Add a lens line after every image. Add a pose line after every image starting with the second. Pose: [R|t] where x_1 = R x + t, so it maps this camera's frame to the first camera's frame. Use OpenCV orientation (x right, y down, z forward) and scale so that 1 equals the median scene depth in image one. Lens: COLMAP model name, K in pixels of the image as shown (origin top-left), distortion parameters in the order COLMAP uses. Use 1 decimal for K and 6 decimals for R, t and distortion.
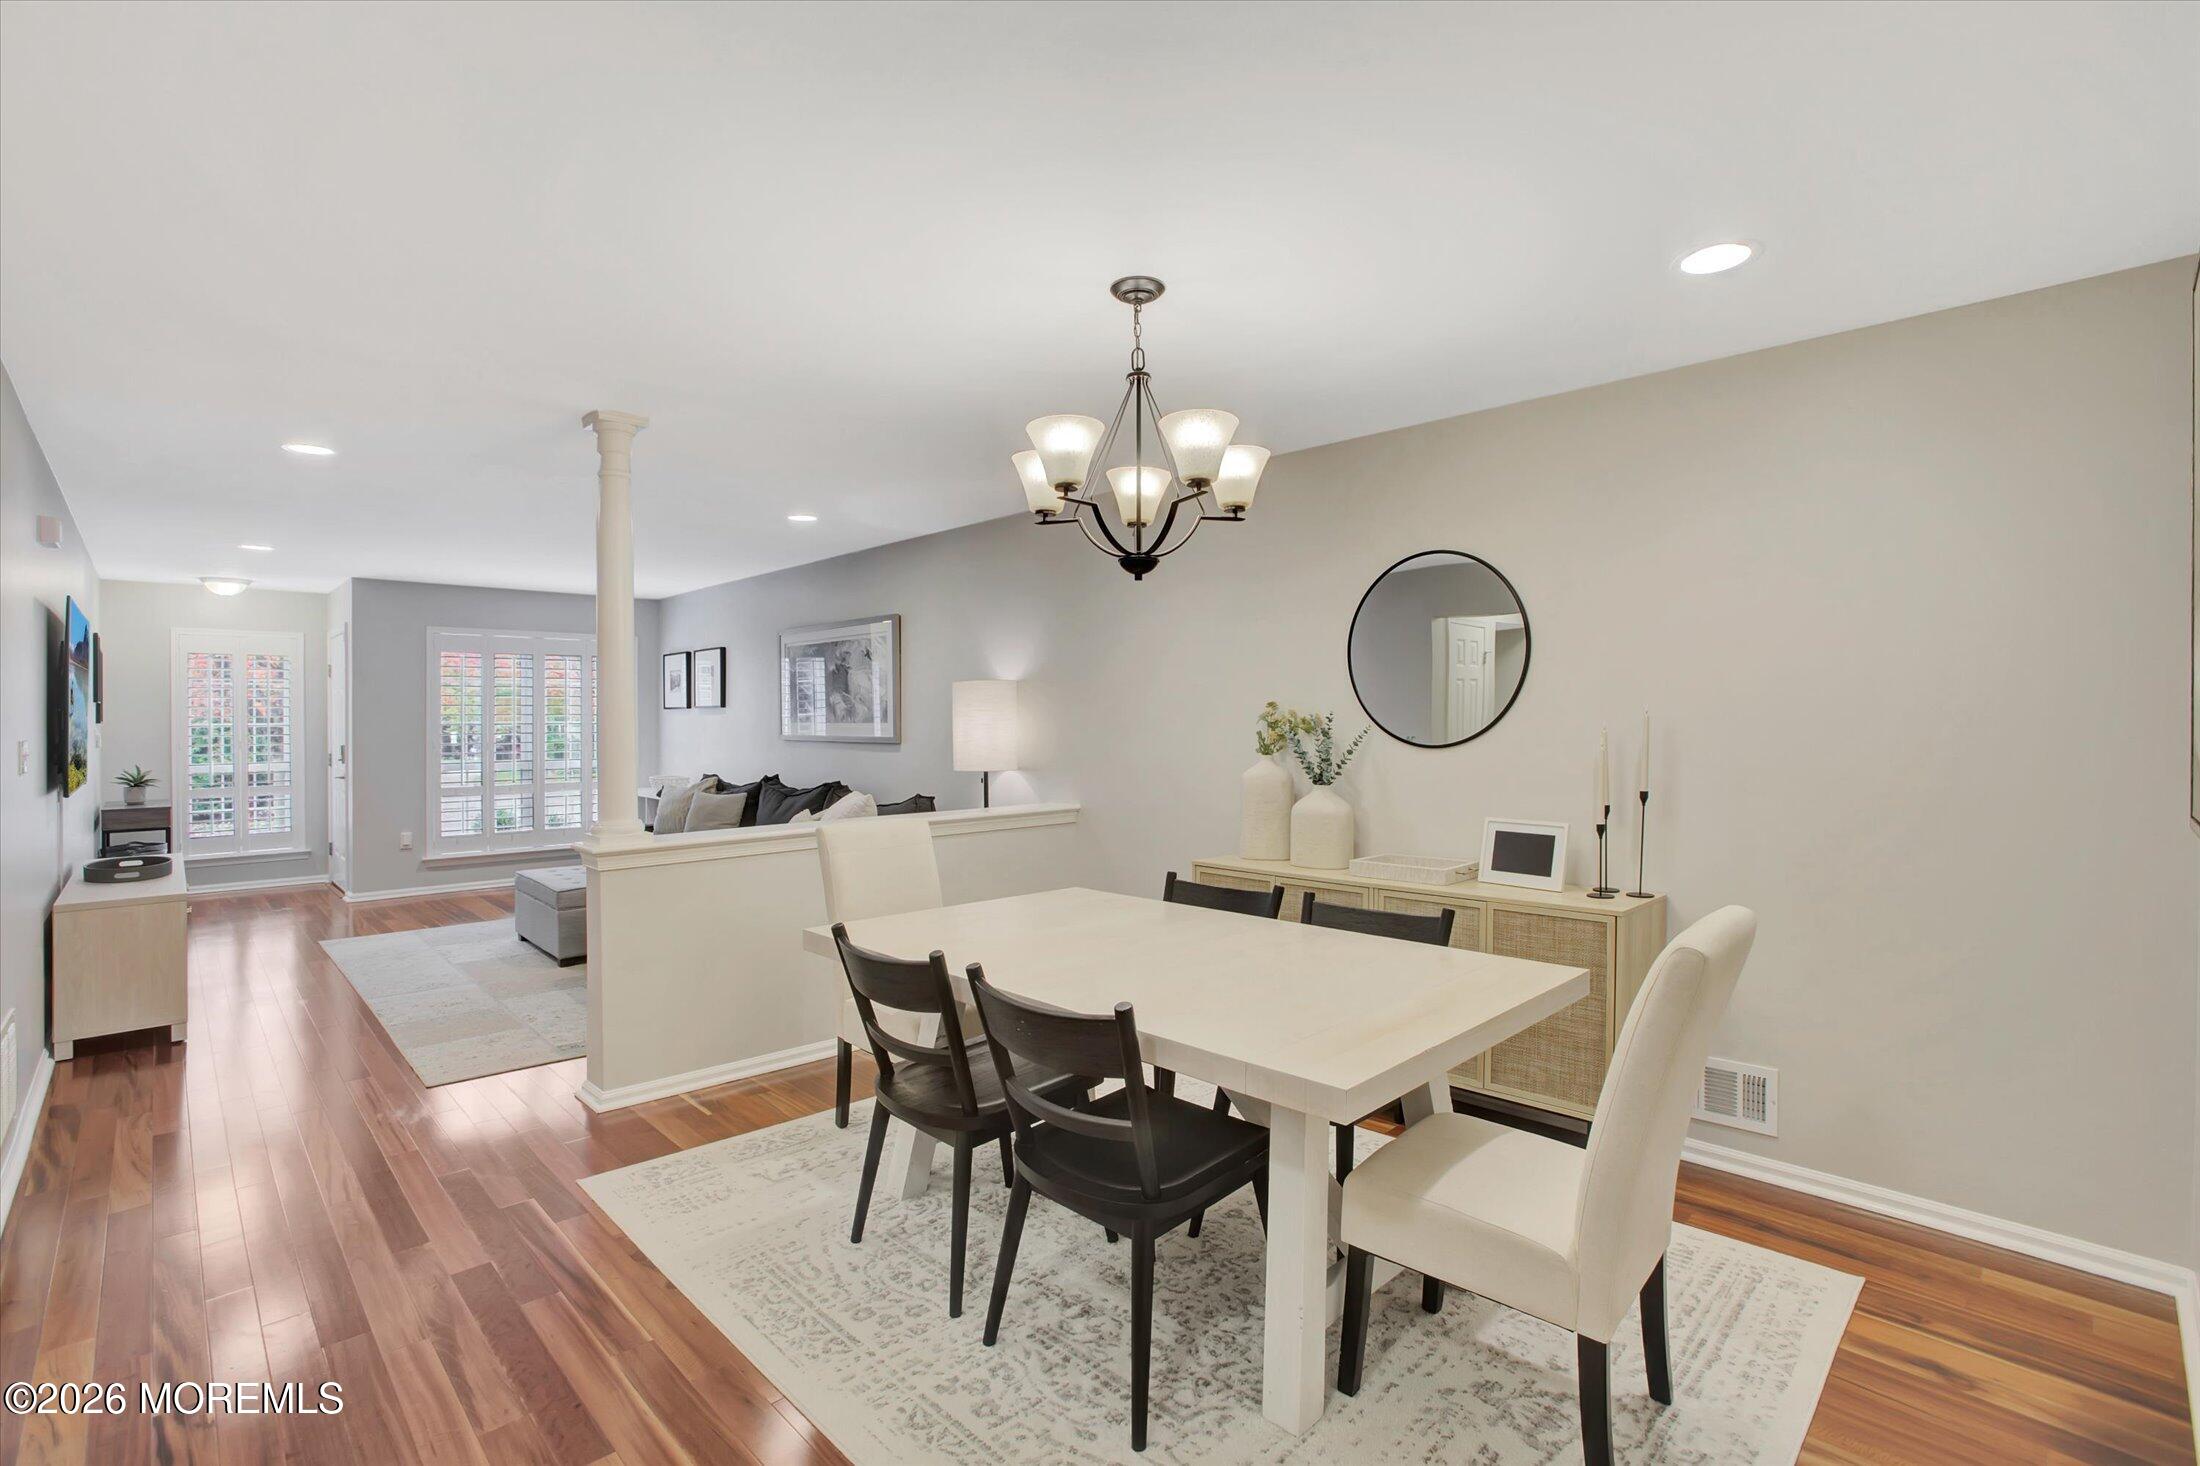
lens RADIAL K [[1070.2, 0, 1100.0], [0, 1070.2, 733.0], [0, 0, 1]] dist [-0.023848, 0.000980]
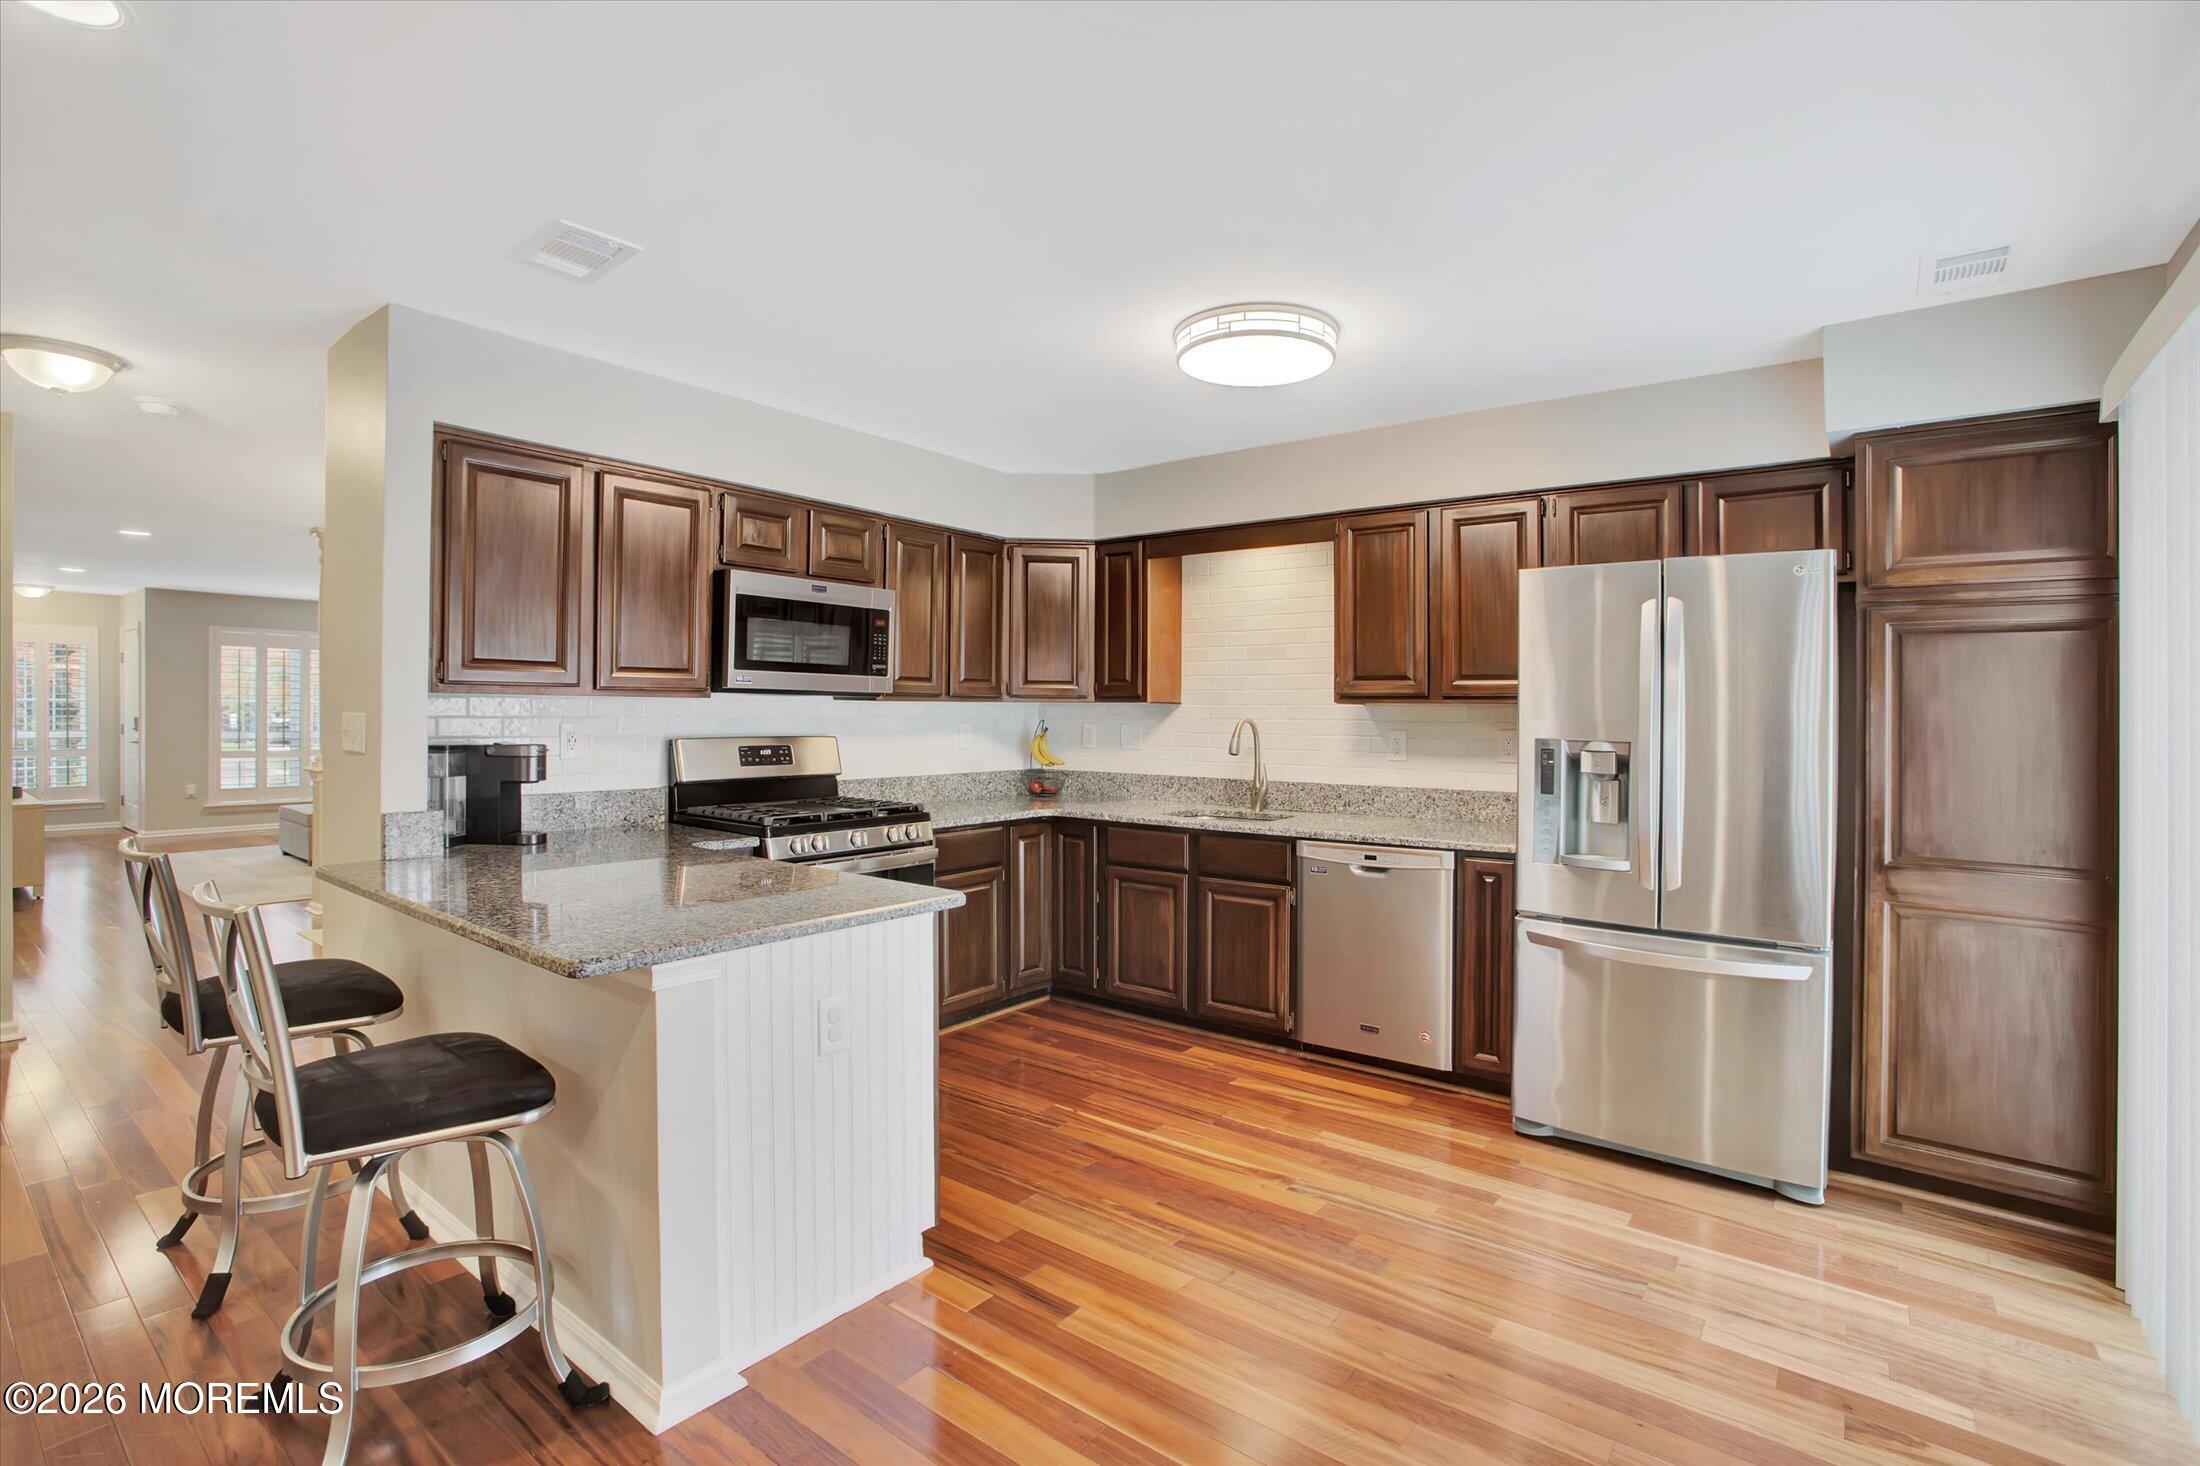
lens RADIAL K [[977.8, 0, 1098.4], [0, 977.8, 727.7], [0, 0, 1]] dist [-0.060912, 0.011621]
pose [[0.980260, 0.008786, 0.197517, 0.209006], [-0.010120, 0.999932, 0.005745, 0.006665], [-0.197453, -0.007631, 0.980283, -0.338104]]
